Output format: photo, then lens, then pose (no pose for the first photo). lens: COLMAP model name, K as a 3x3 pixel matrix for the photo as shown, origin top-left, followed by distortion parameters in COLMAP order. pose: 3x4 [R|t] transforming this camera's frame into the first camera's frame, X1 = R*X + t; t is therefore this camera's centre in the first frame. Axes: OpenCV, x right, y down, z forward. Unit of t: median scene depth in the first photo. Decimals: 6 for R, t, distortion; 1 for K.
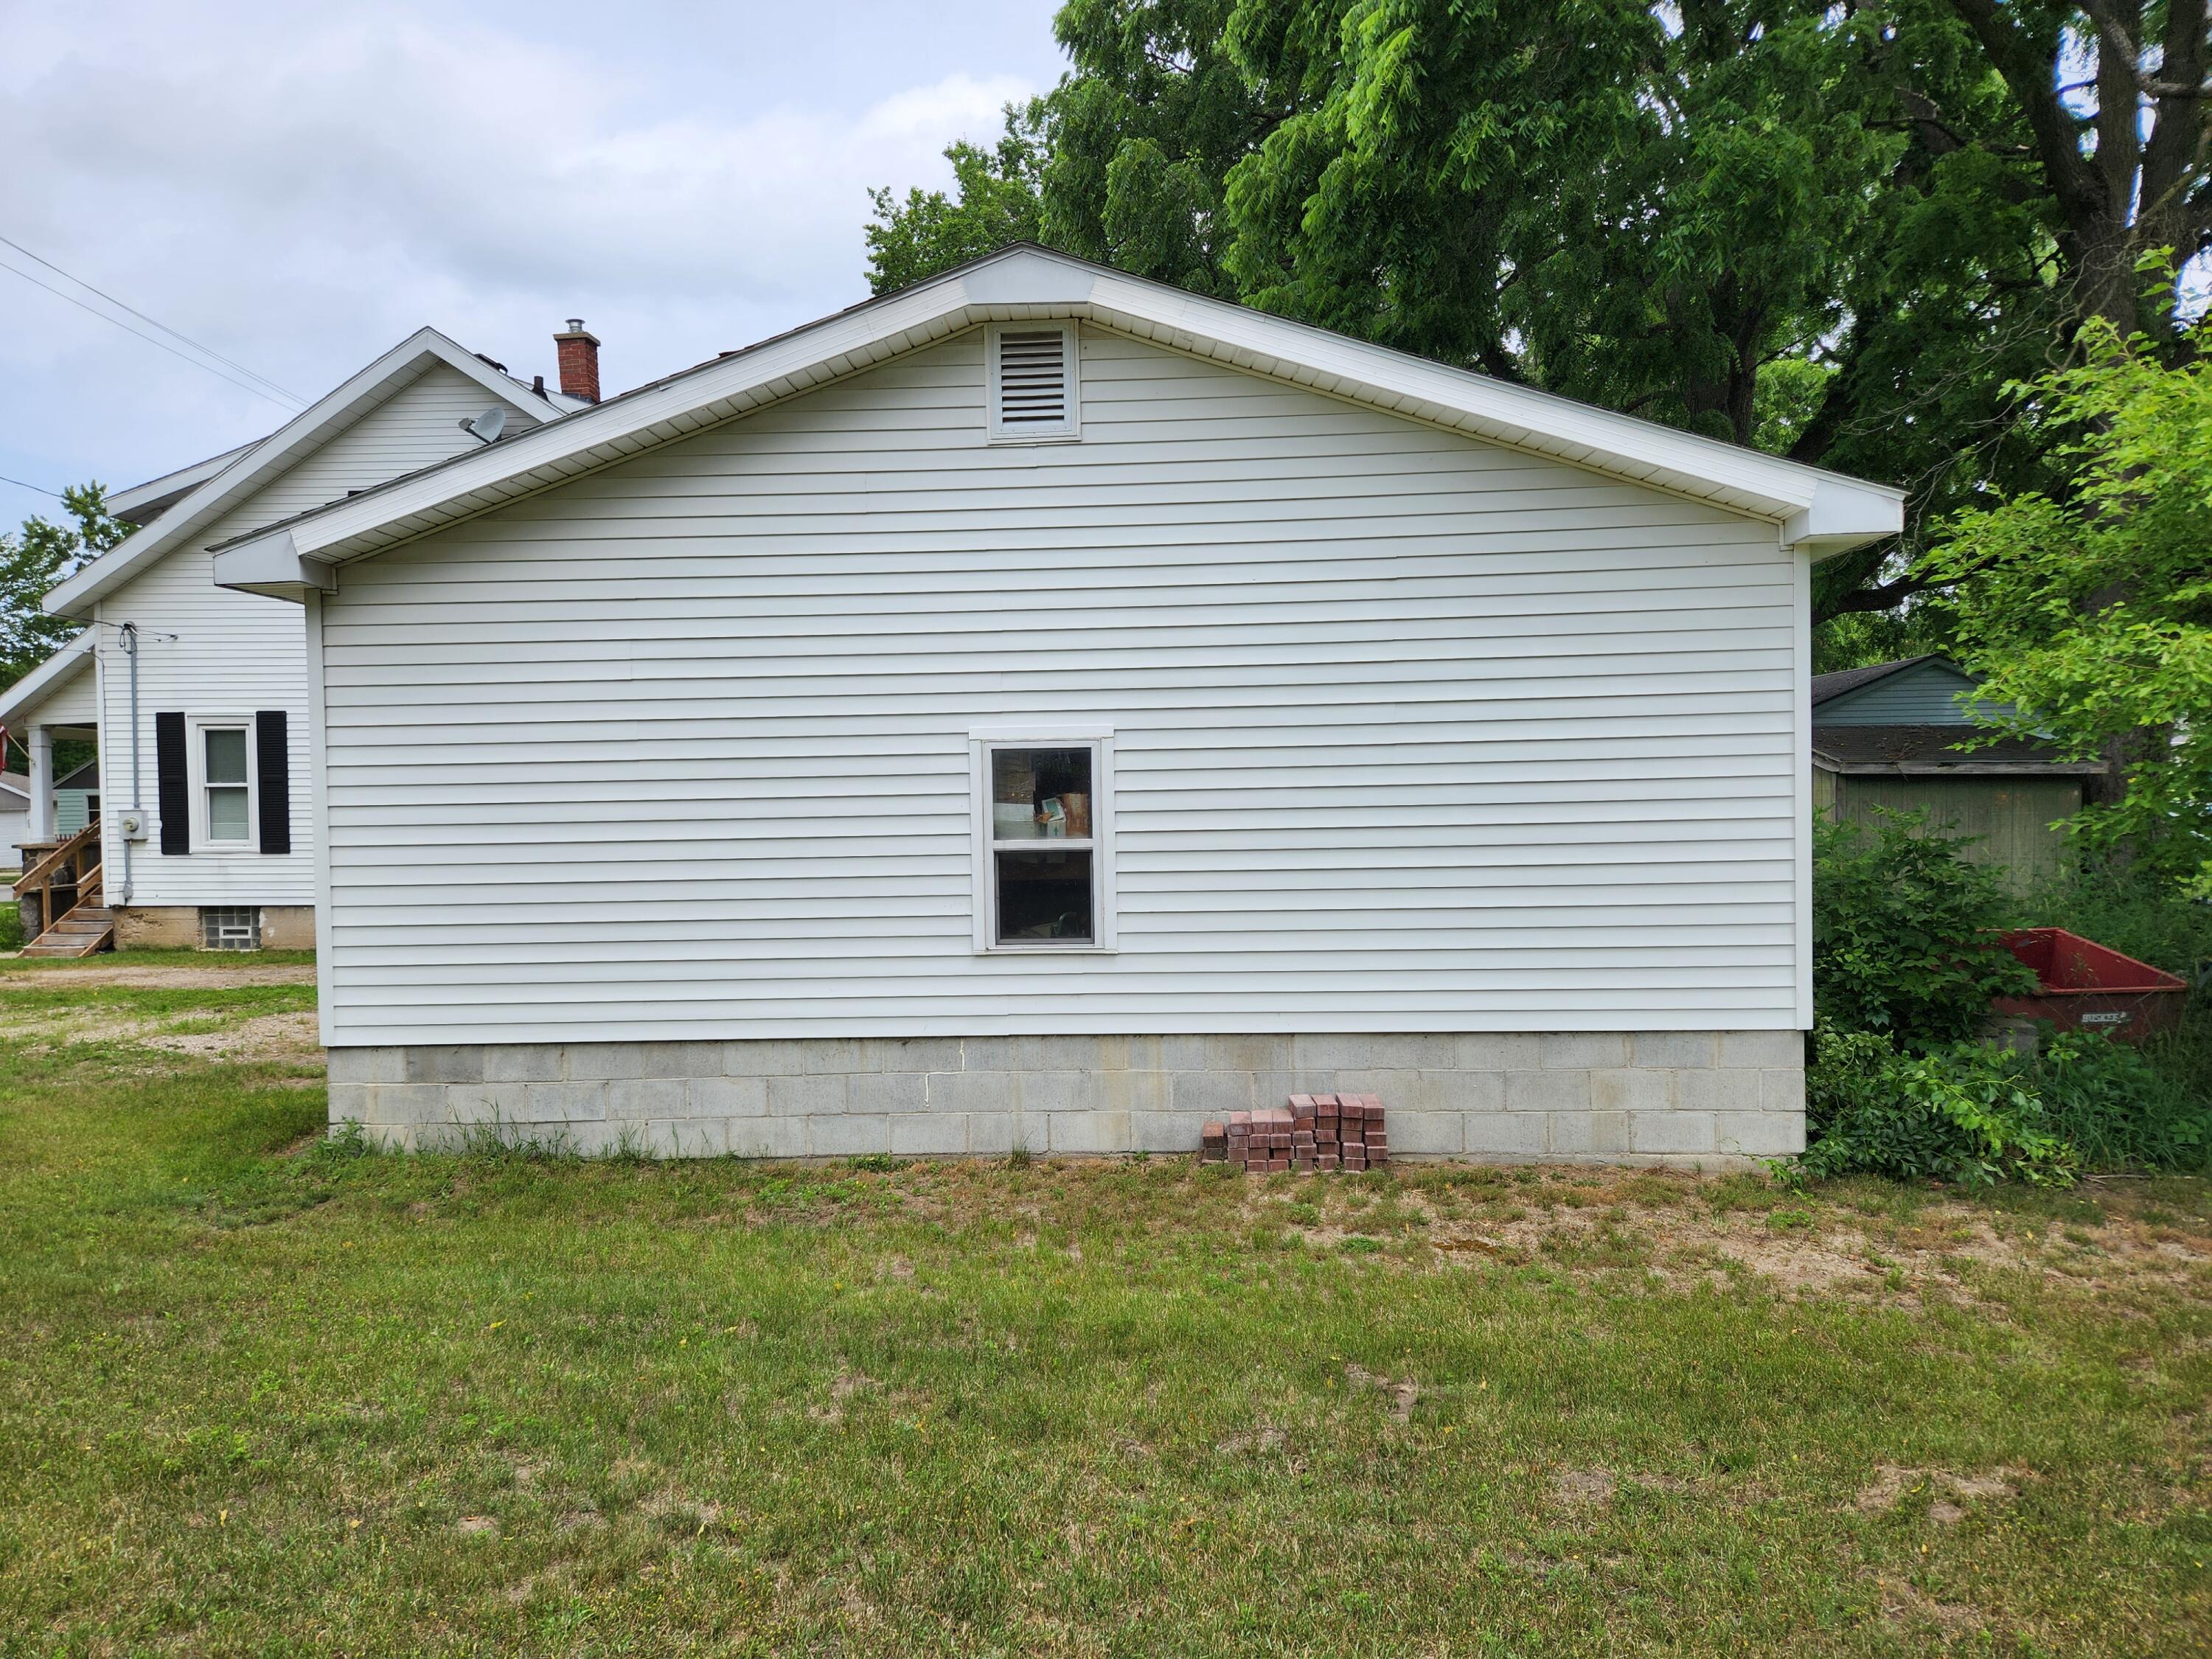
lens RADIAL K [[1469.1, 0, 1099.5], [0, 1469.1, 826.5], [0, 0, 1]] dist [0.078637, -0.063579]
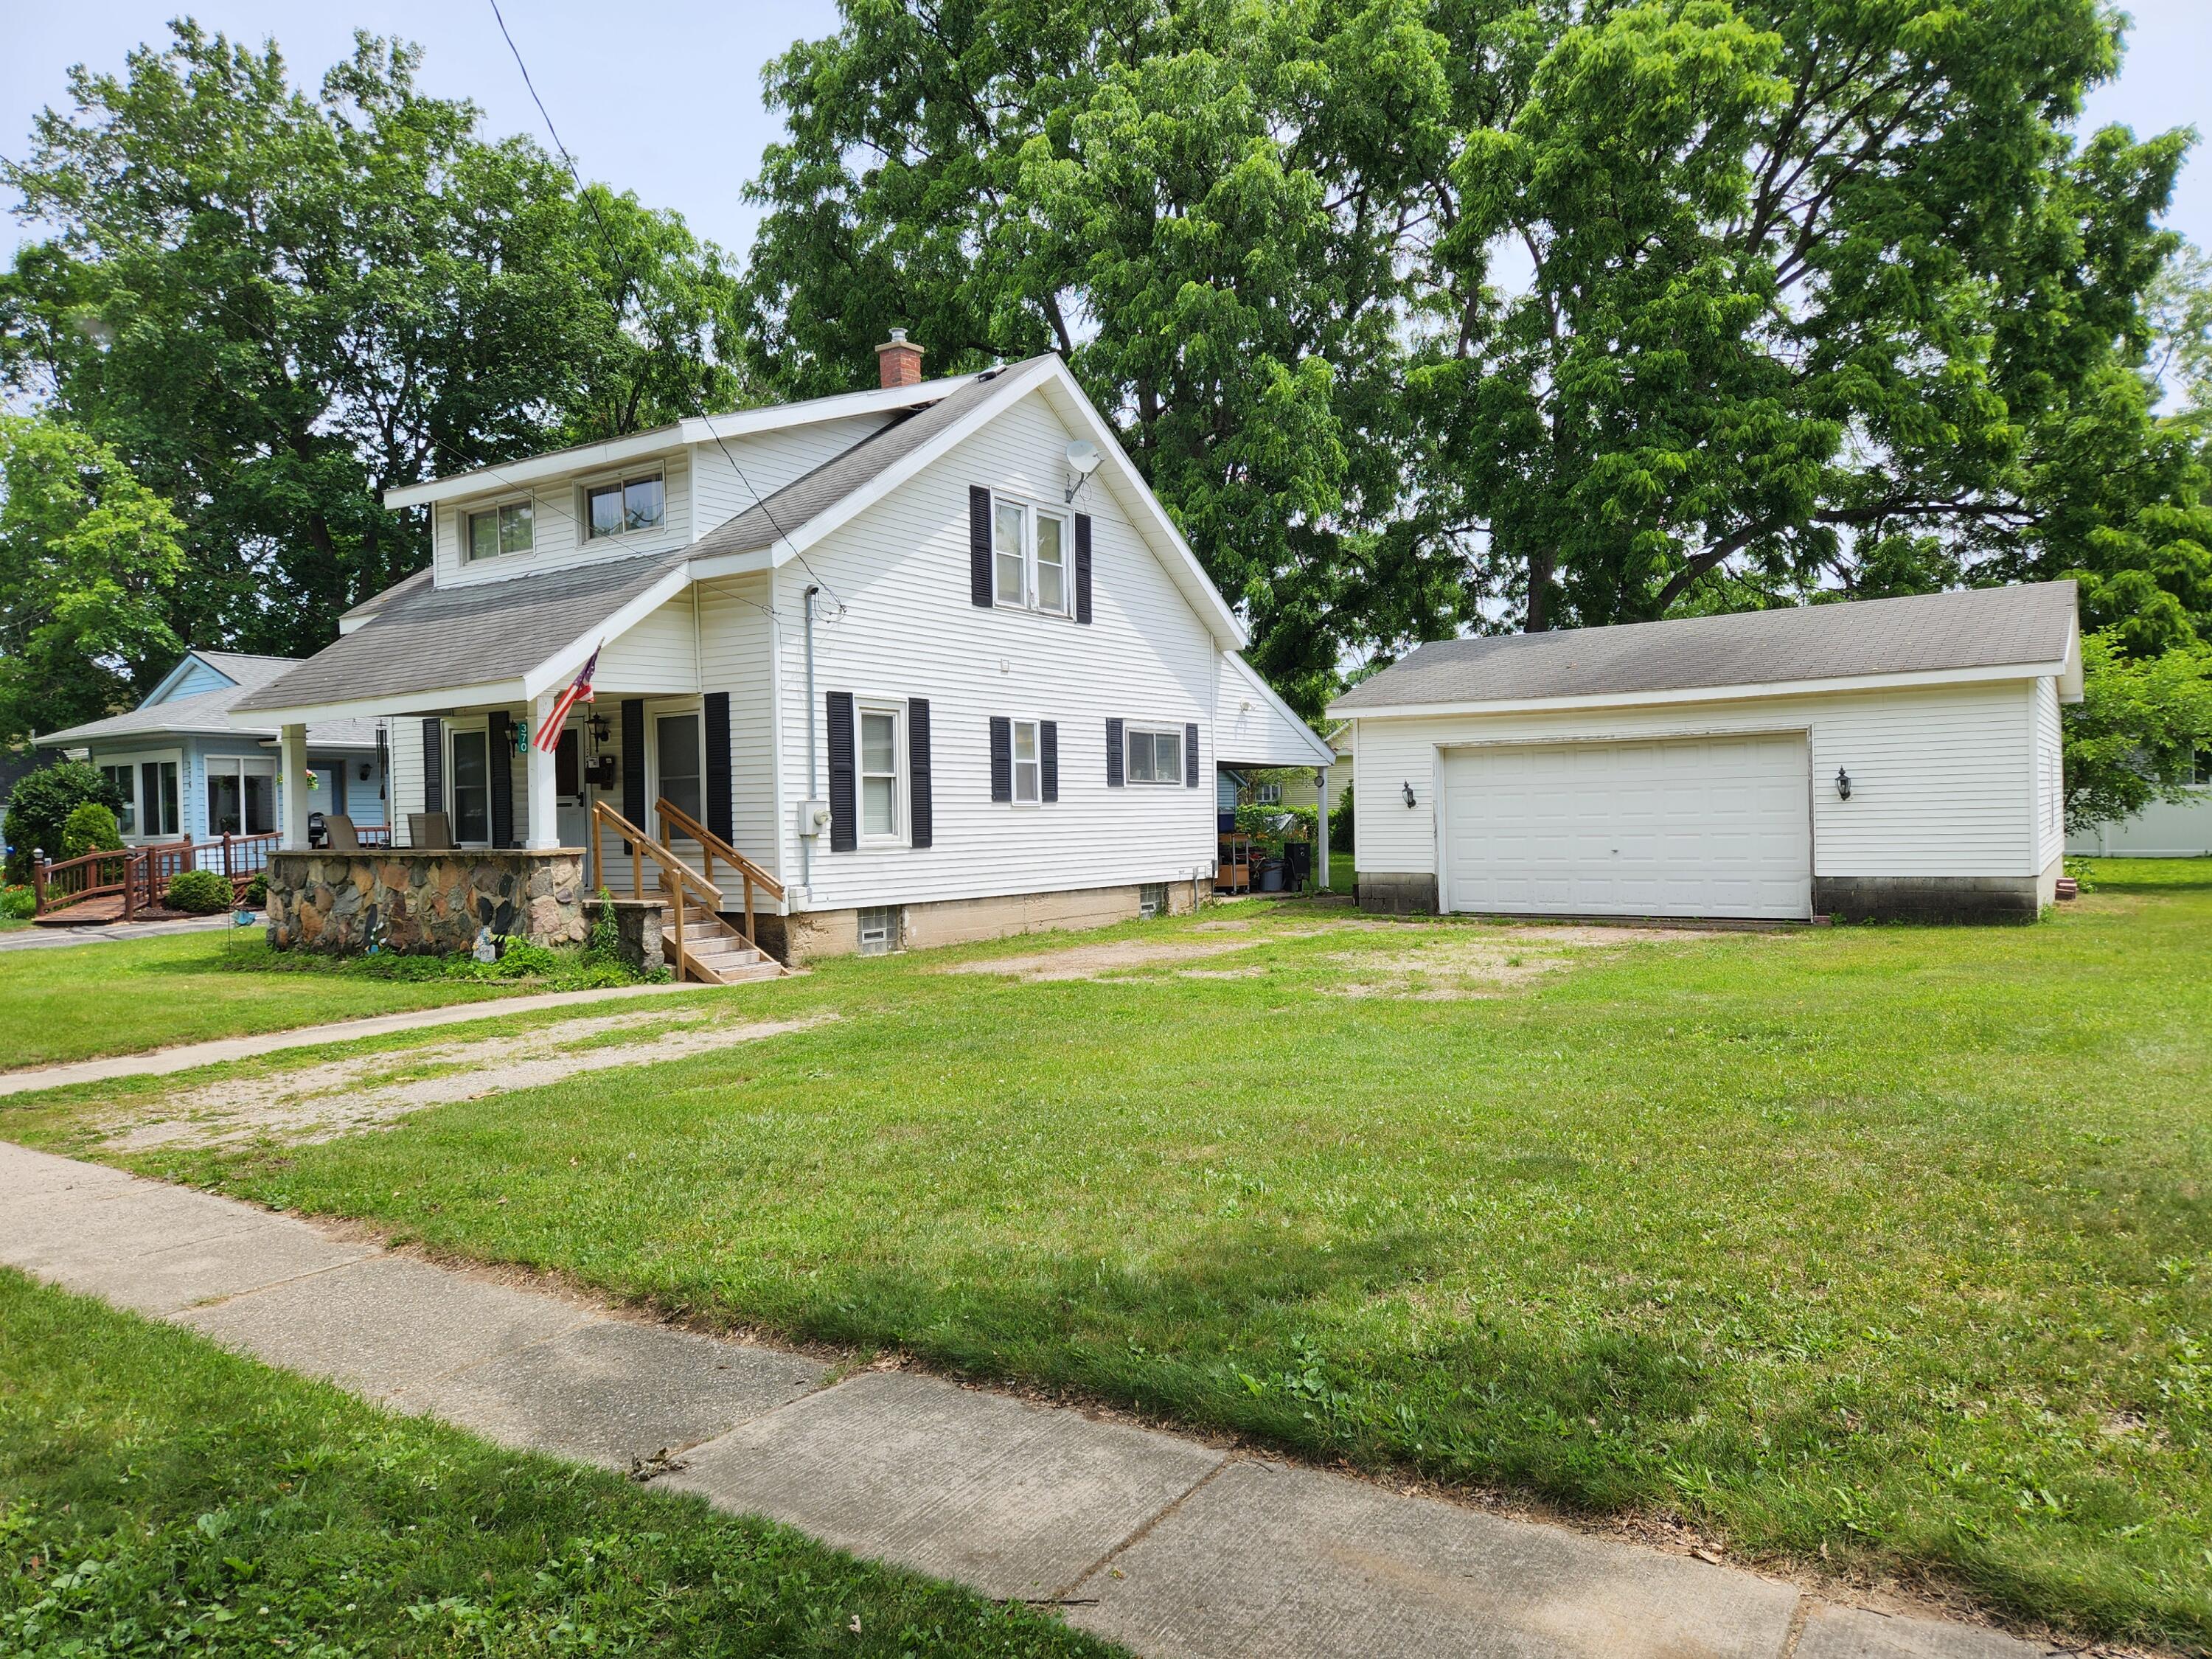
lens RADIAL K [[1470.5, 0, 1112.4], [0, 1470.5, 822.2], [0, 0, 1]] dist [0.081714, -0.071295]
pose [[0.523923, -0.003250, 0.851760, -1.280792], [0.036428, 0.999163, -0.018595, 0.023558], [-0.850986, 0.040770, 0.523603, 0.404002]]
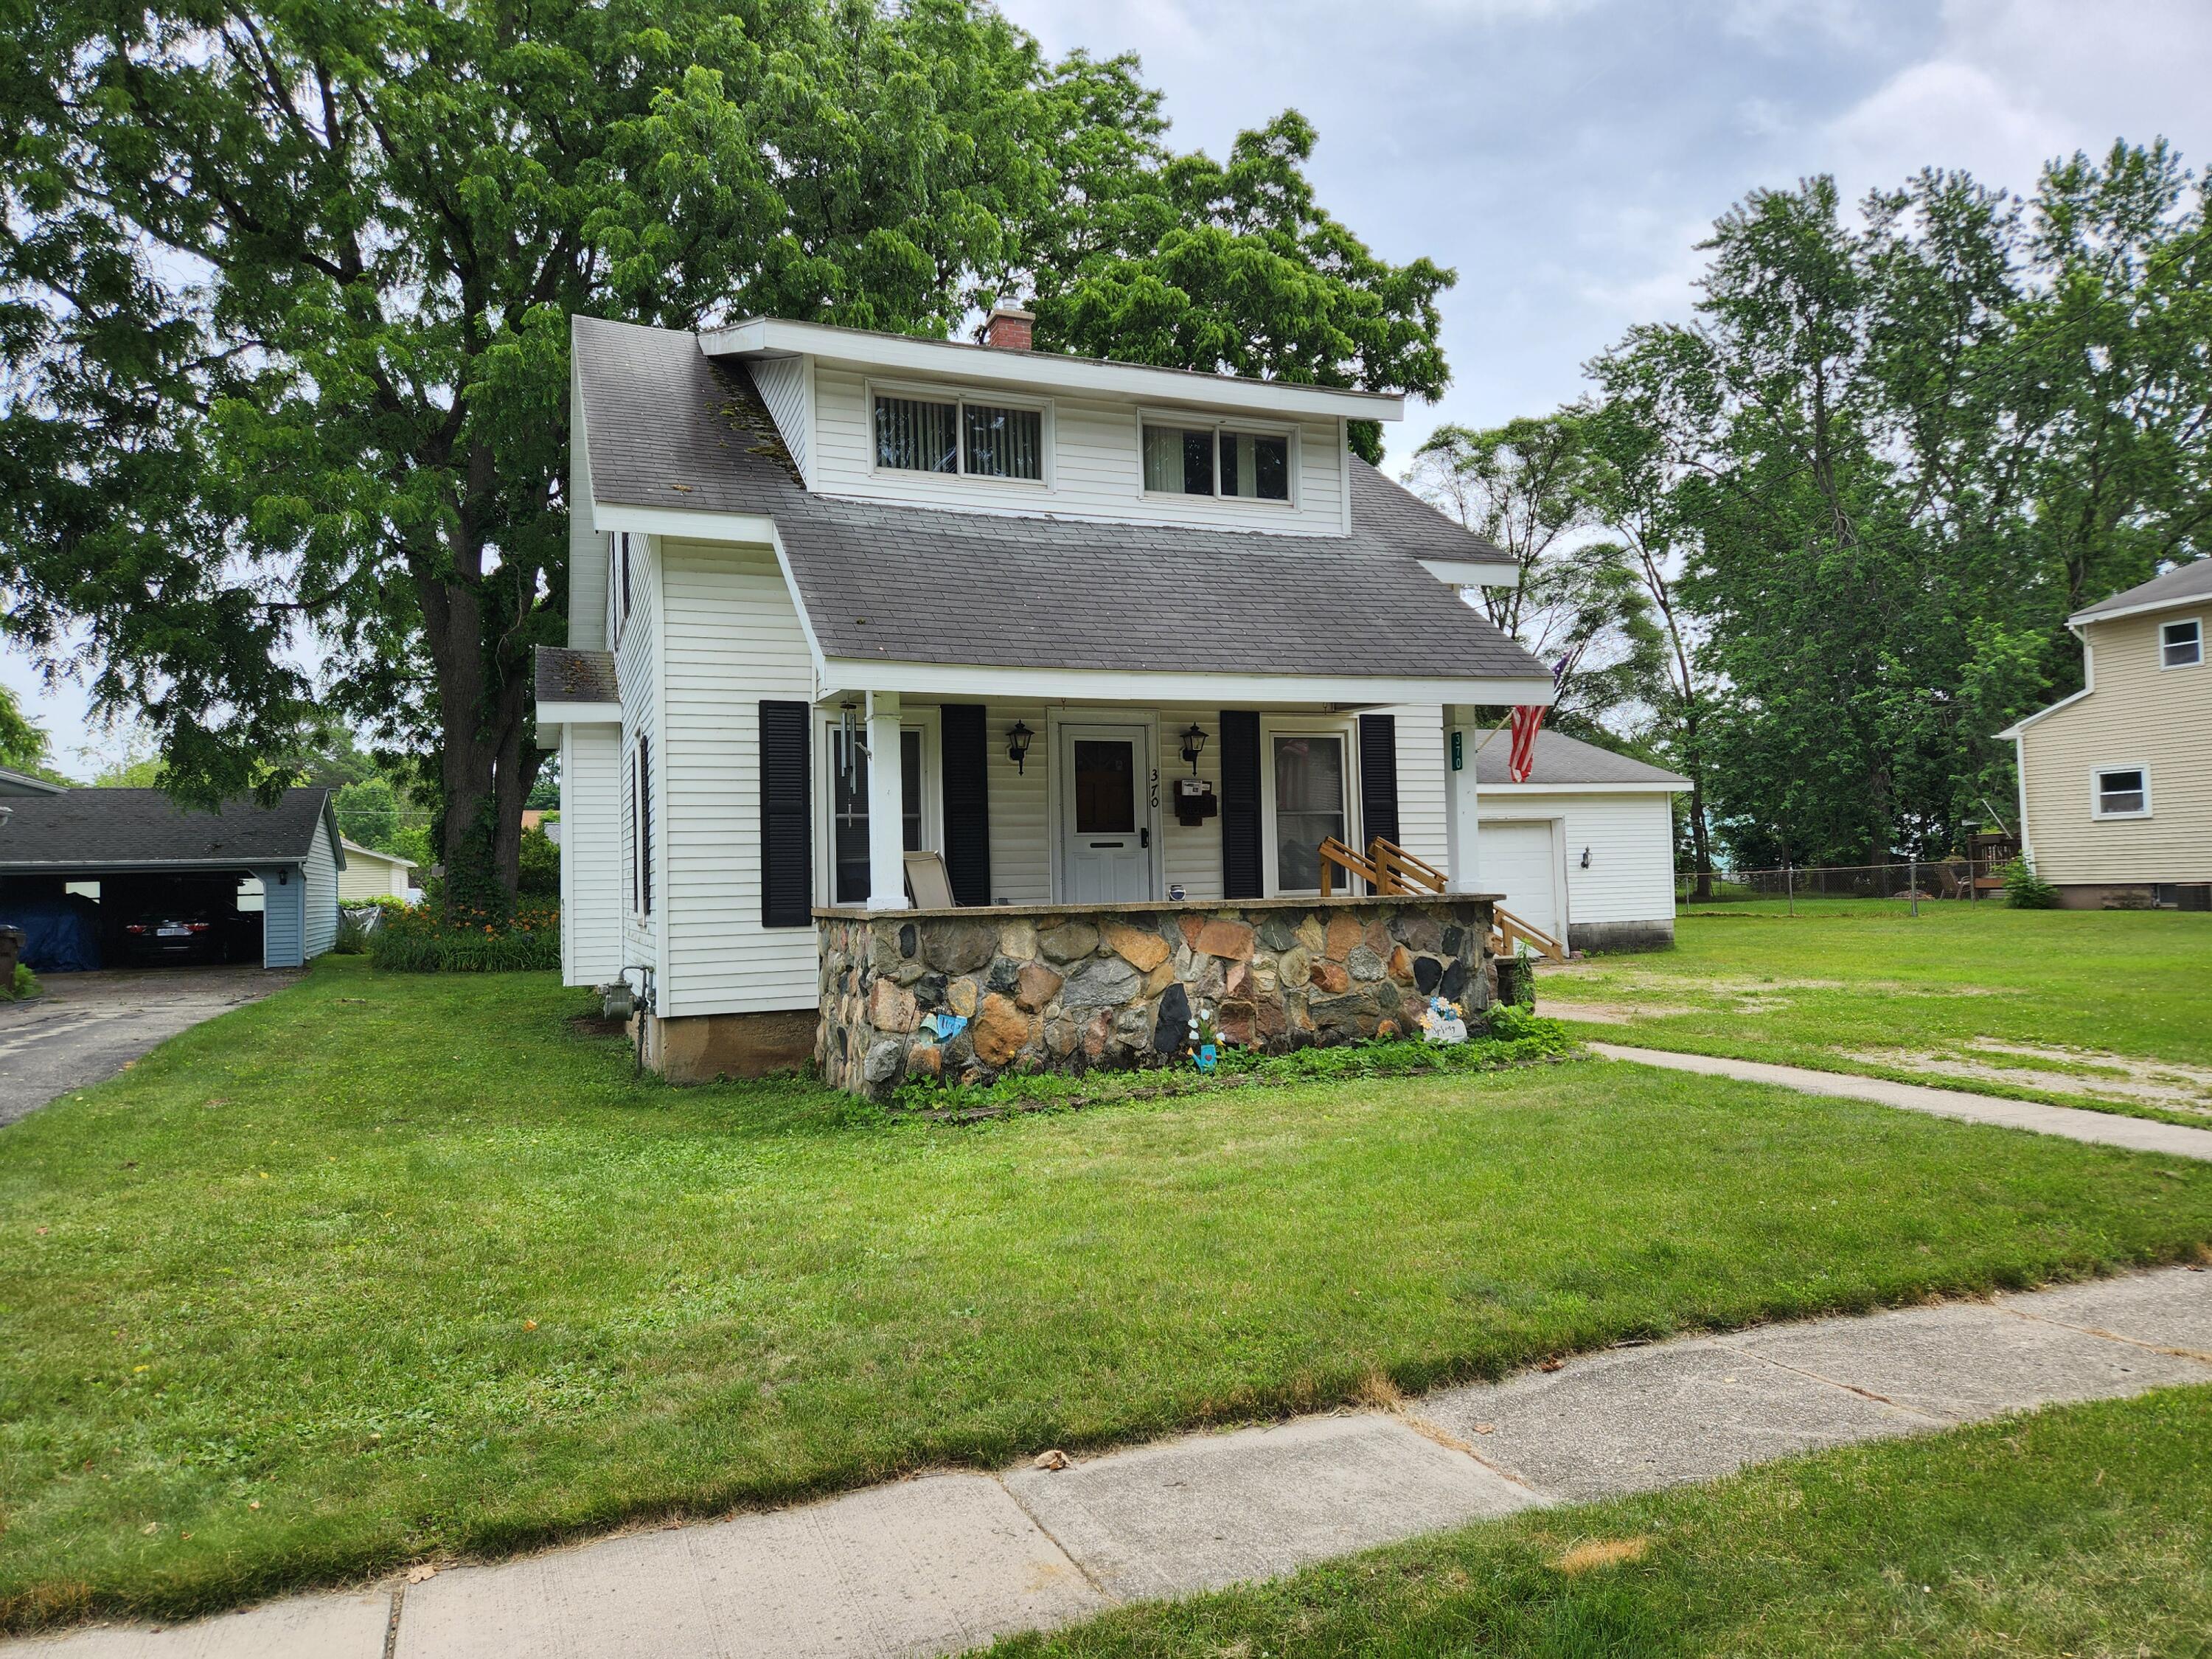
lens RADIAL K [[1469.1, 0, 1099.5], [0, 1469.1, 826.5], [0, 0, 1]] dist [0.078637, -0.063579]
pose [[-0.412613, 0.060452, 0.908898, -1.265192], [0.054618, 0.997642, -0.041560, 0.001315], [-0.909268, 0.032494, -0.414942, 1.479646]]
